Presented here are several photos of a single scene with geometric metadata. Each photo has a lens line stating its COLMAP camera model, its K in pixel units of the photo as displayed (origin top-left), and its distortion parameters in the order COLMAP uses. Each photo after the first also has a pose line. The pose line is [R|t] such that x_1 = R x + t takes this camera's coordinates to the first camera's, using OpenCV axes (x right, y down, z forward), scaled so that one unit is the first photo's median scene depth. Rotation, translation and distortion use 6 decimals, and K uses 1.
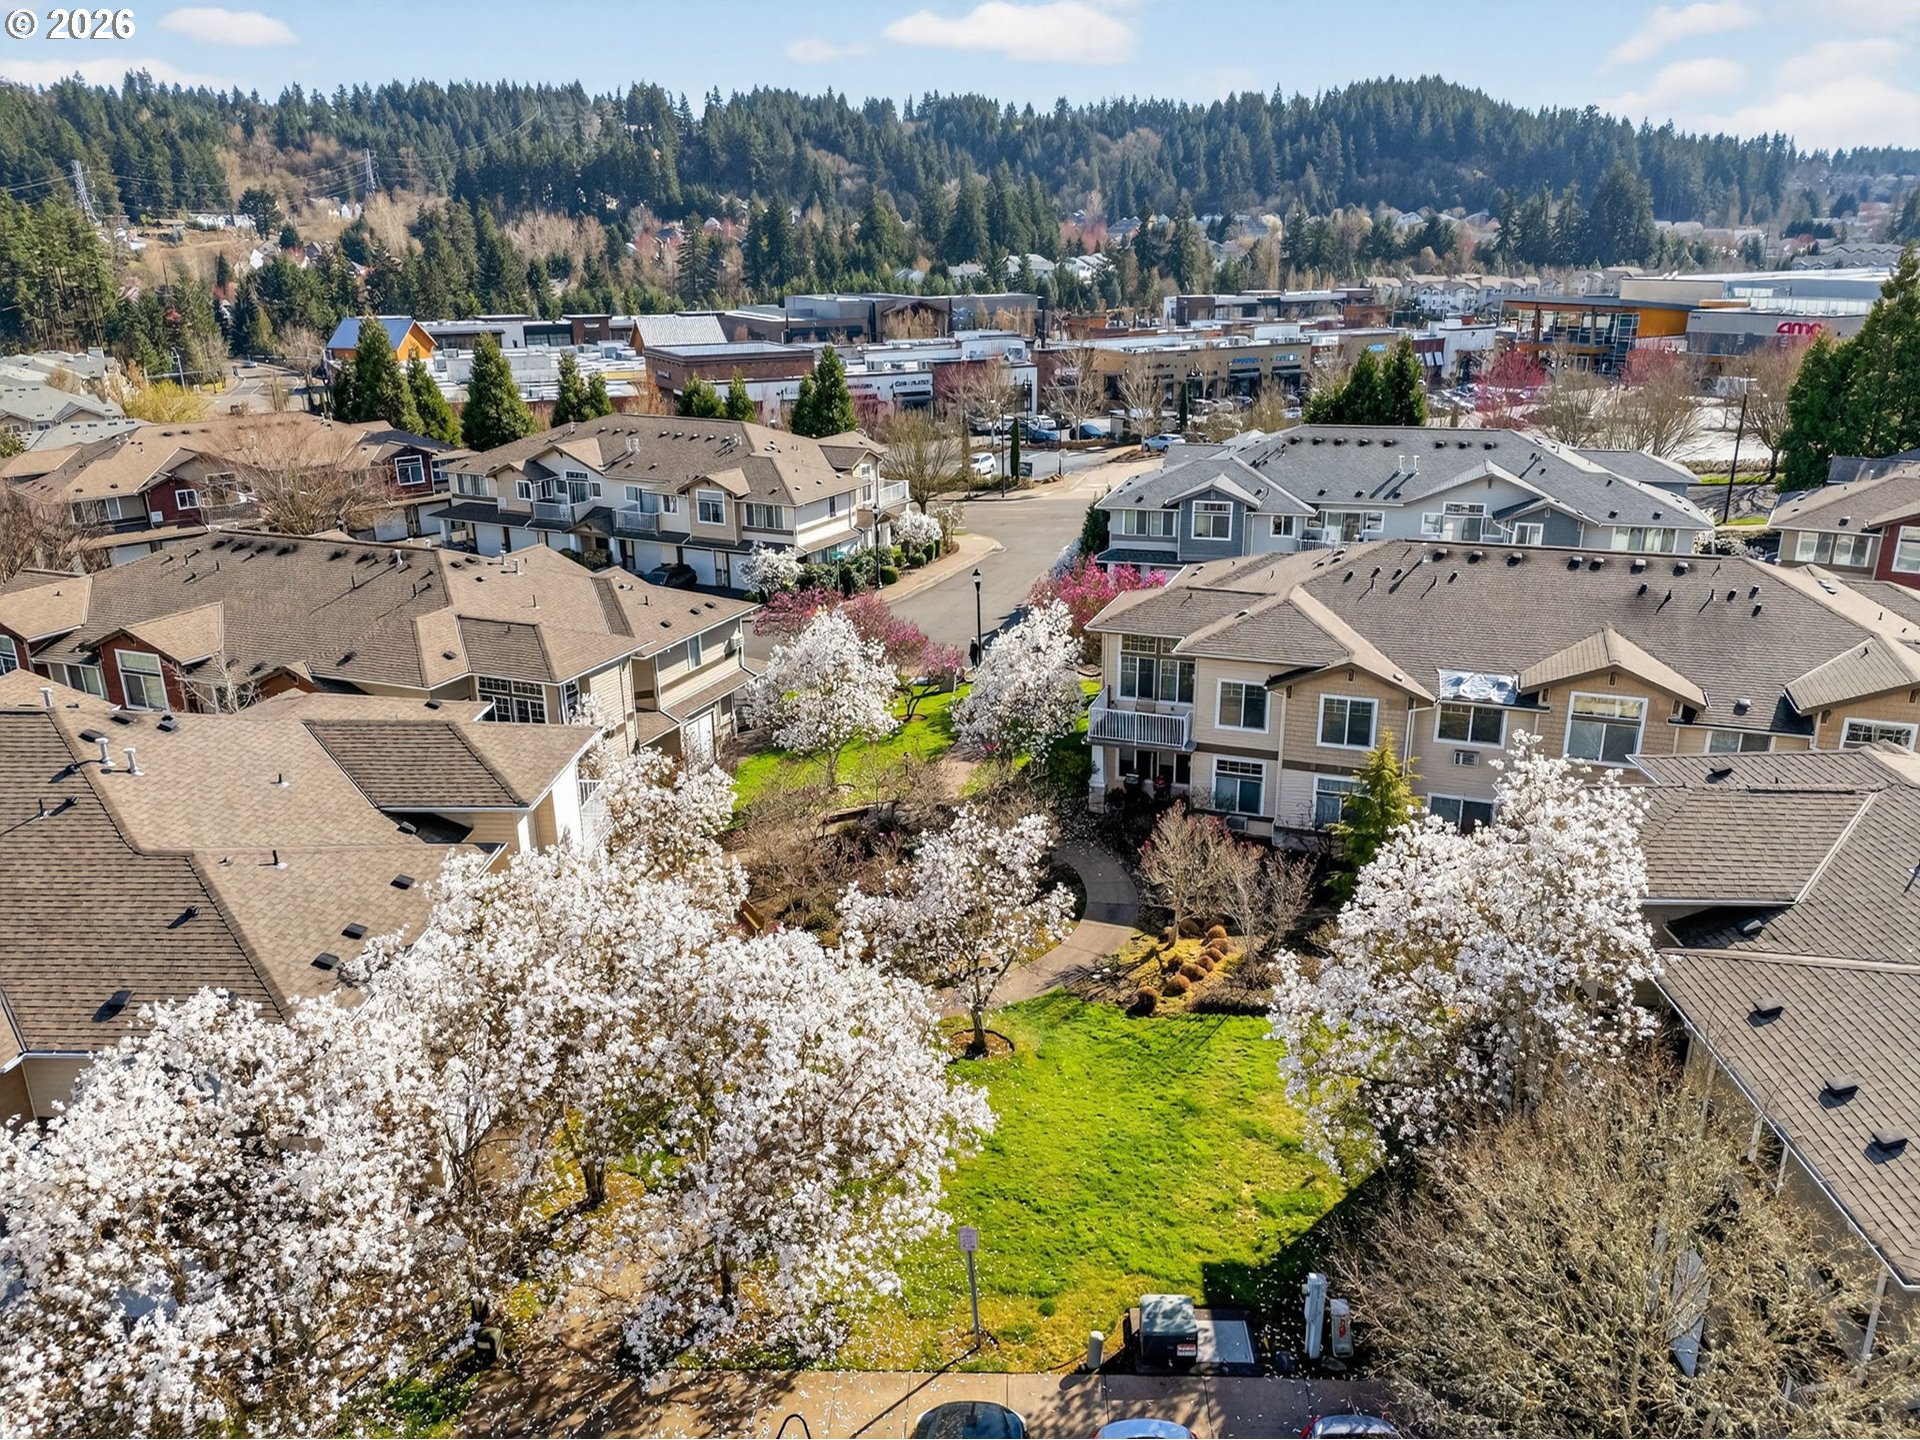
lens RADIAL K [[1422.2, 0, 960.0], [0, 1422.2, 720.0], [0, 0, 1]] dist [0.090481, -0.084373]
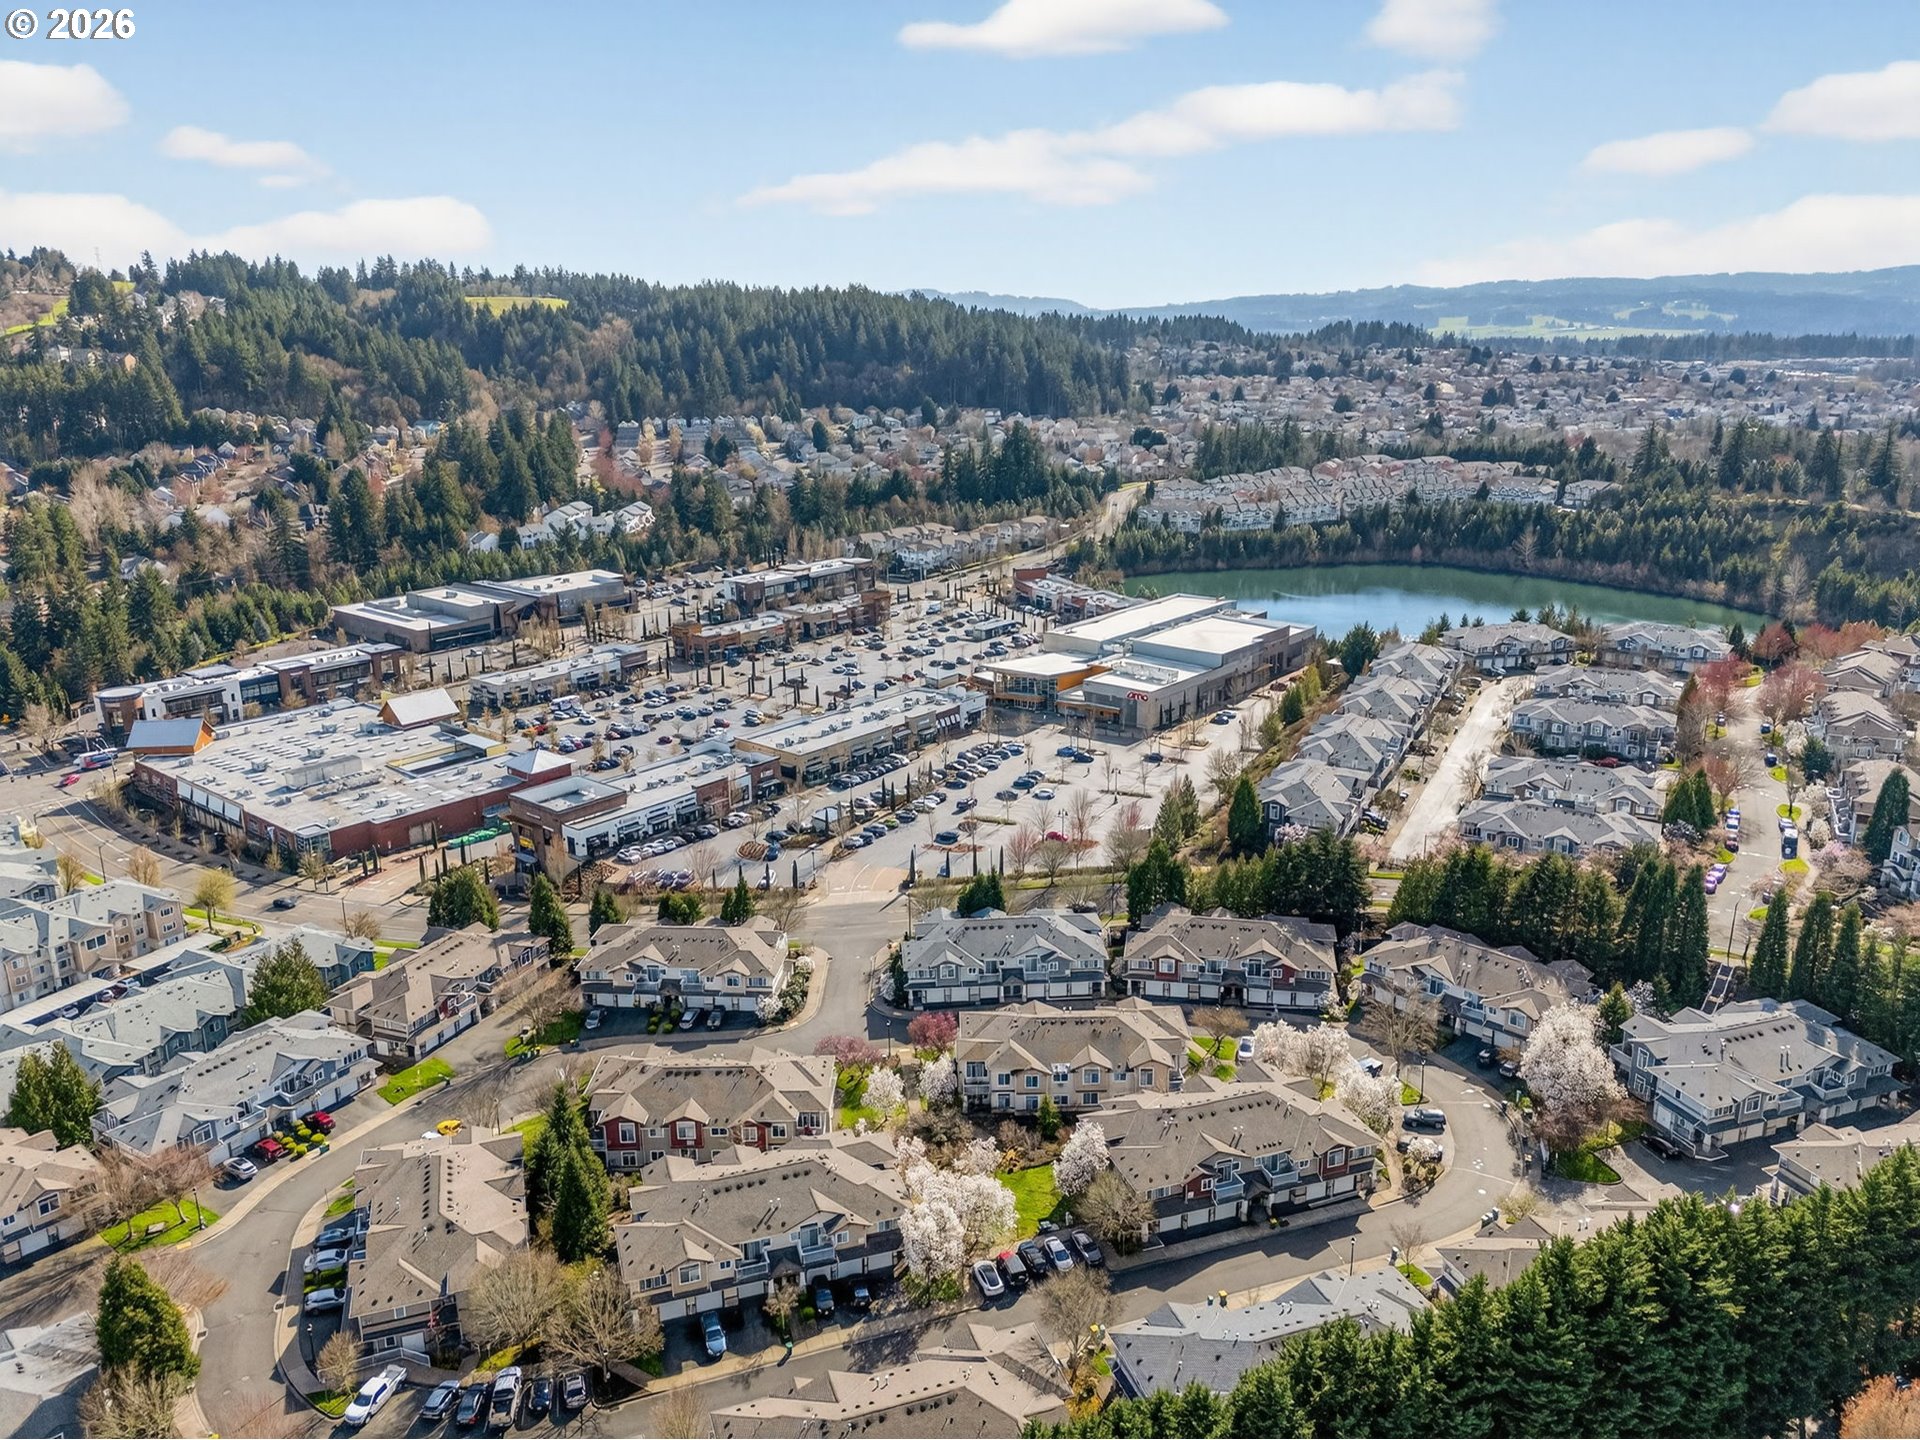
lens RADIAL K [[1422.2, 0, 960.0], [0, 1422.2, 720.0], [0, 0, 1]] dist [0.090481, -0.084373]
pose [[0.931004, -0.099446, 0.351201, -0.064327], [0.119834, 0.992114, -0.036742, -0.046671], [-0.344777, 0.076293, 0.935579, -0.144268]]
